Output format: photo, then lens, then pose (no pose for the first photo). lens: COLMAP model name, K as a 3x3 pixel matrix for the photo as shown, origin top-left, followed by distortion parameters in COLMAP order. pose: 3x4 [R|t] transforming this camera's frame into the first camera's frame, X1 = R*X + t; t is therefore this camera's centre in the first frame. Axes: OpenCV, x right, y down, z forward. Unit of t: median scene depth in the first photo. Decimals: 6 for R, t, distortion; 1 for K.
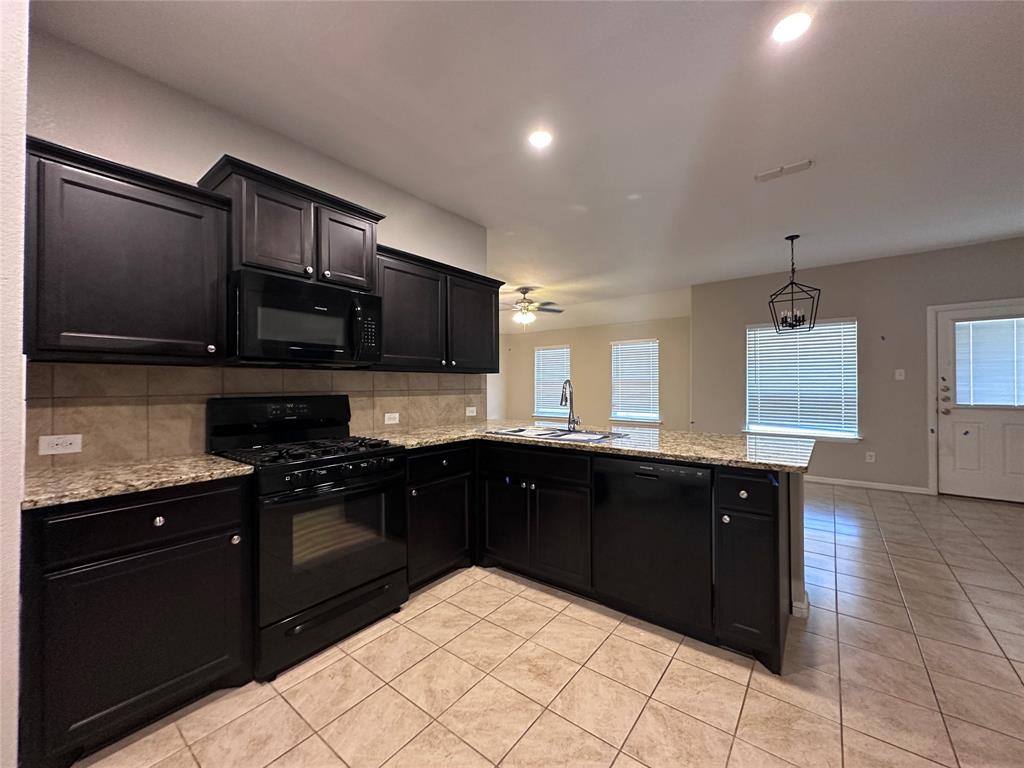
lens RADIAL K [[407.2, 0, 512.0], [0, 407.2, 384.0], [0, 0, 1]] dist [0.001157, 0.000408]
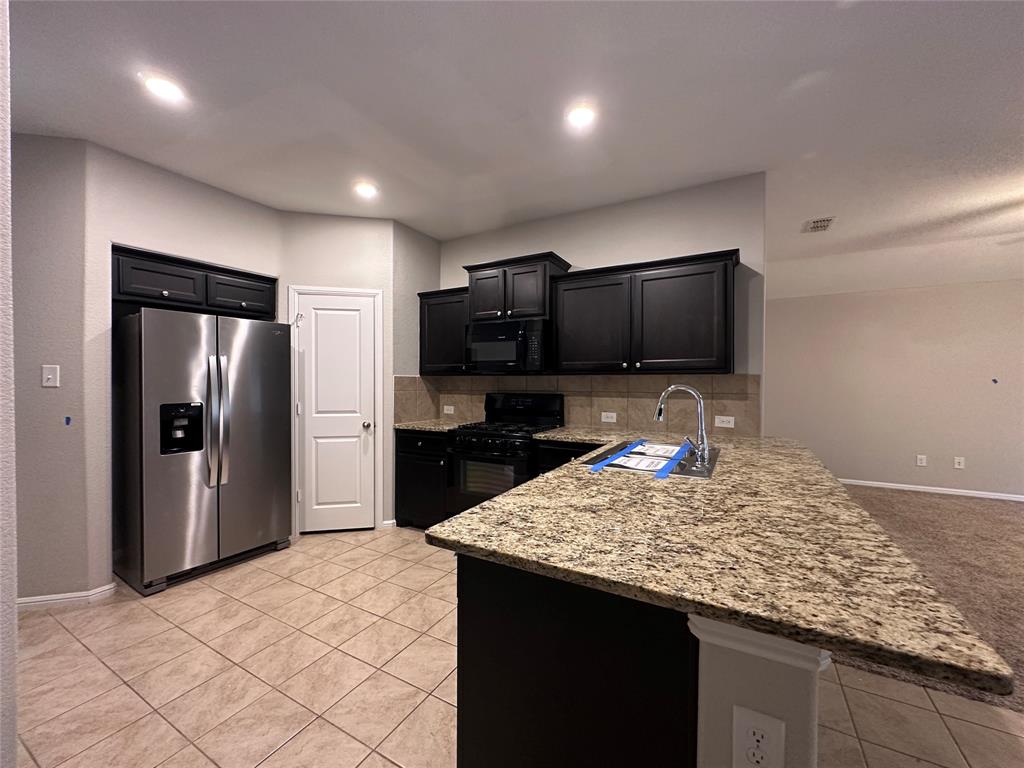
lens RADIAL K [[407.2, 0, 512.0], [0, 407.2, 384.0], [0, 0, 1]] dist [0.001157, 0.000408]
pose [[0.150028, 0.014585, -0.988574, 0.750125], [0.001249, 0.999888, 0.014942, -0.022168], [0.988681, -0.003477, 0.149993, 0.567942]]
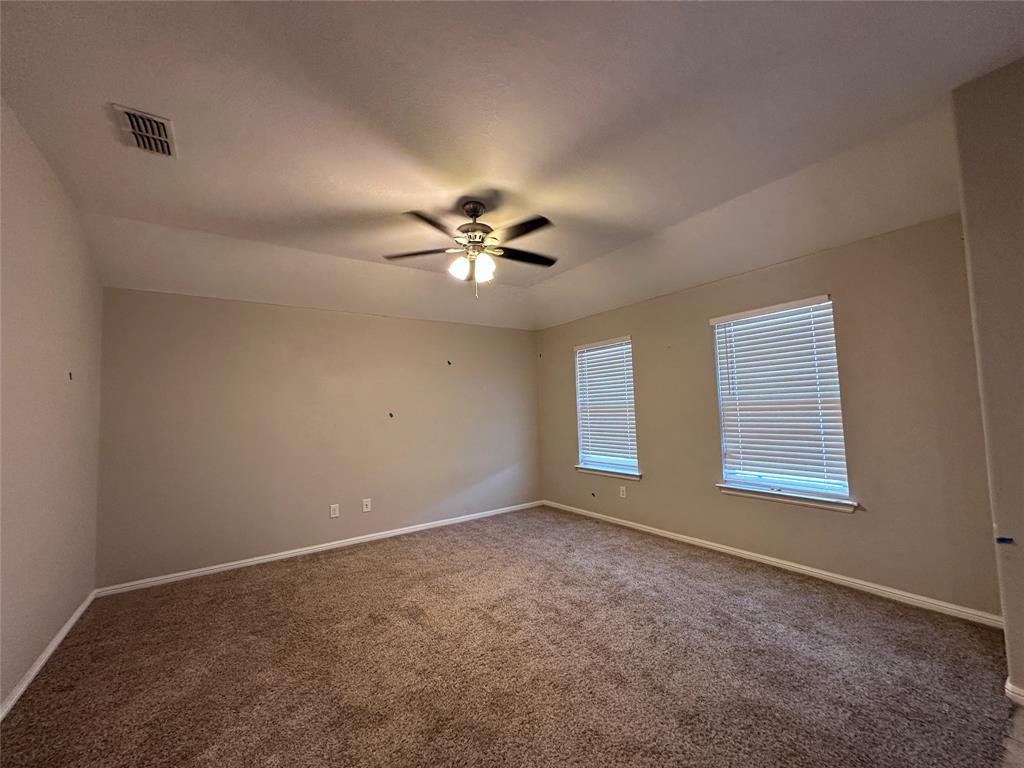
lens RADIAL K [[407.2, 0, 512.0], [0, 407.2, 384.0], [0, 0, 1]] dist [0.001157, 0.000408]
pose [[0.956053, -0.043282, -0.289983, 0.397061], [0.027737, 0.997960, -0.057505, -0.024535], [0.291880, 0.046934, 0.955303, 1.240182]]
